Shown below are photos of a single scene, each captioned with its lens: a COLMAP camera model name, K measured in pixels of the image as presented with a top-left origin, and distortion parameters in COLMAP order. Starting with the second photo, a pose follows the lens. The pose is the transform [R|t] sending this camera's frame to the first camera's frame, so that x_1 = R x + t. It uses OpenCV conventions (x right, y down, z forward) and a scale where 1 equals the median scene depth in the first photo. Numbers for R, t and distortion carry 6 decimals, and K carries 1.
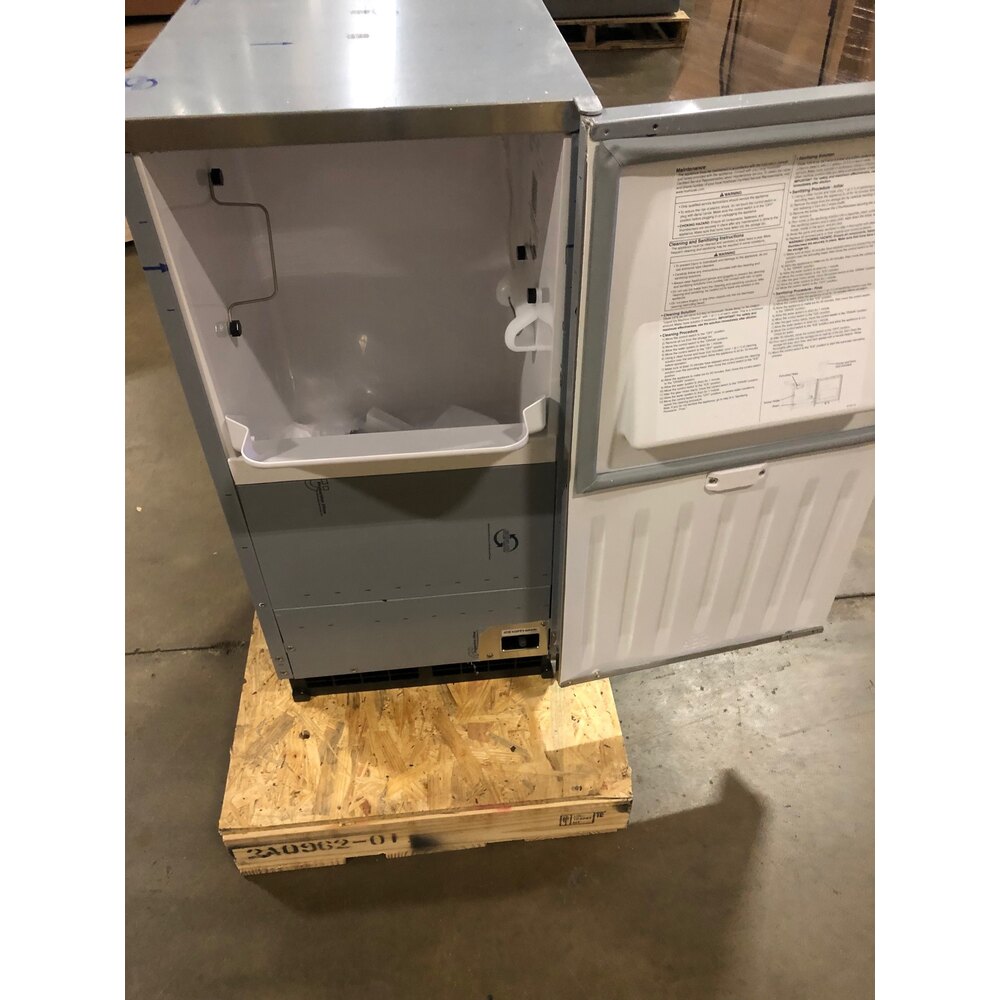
lens RADIAL K [[819.7, 0, 500.0], [0, 819.7, 500.0], [0, 0, 1]] dist [0.007971, 0.004099]
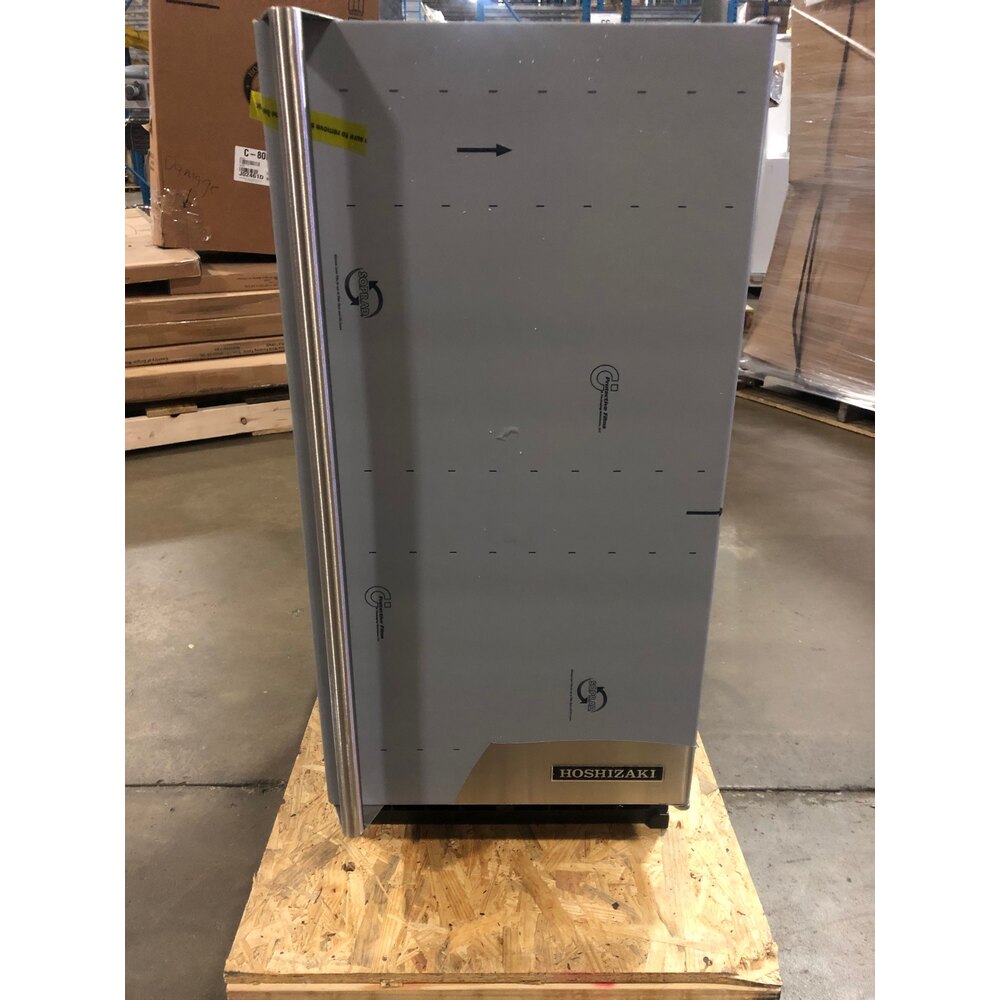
lens RADIAL K [[819.7, 0, 500.0], [0, 819.7, 500.0], [0, 0, 1]] dist [0.007971, 0.004099]
pose [[0.995901, 0.054350, -0.072305, -0.056207], [-0.076153, 0.935150, -0.345969, 0.222328], [0.048812, 0.350057, 0.935456, 0.148062]]
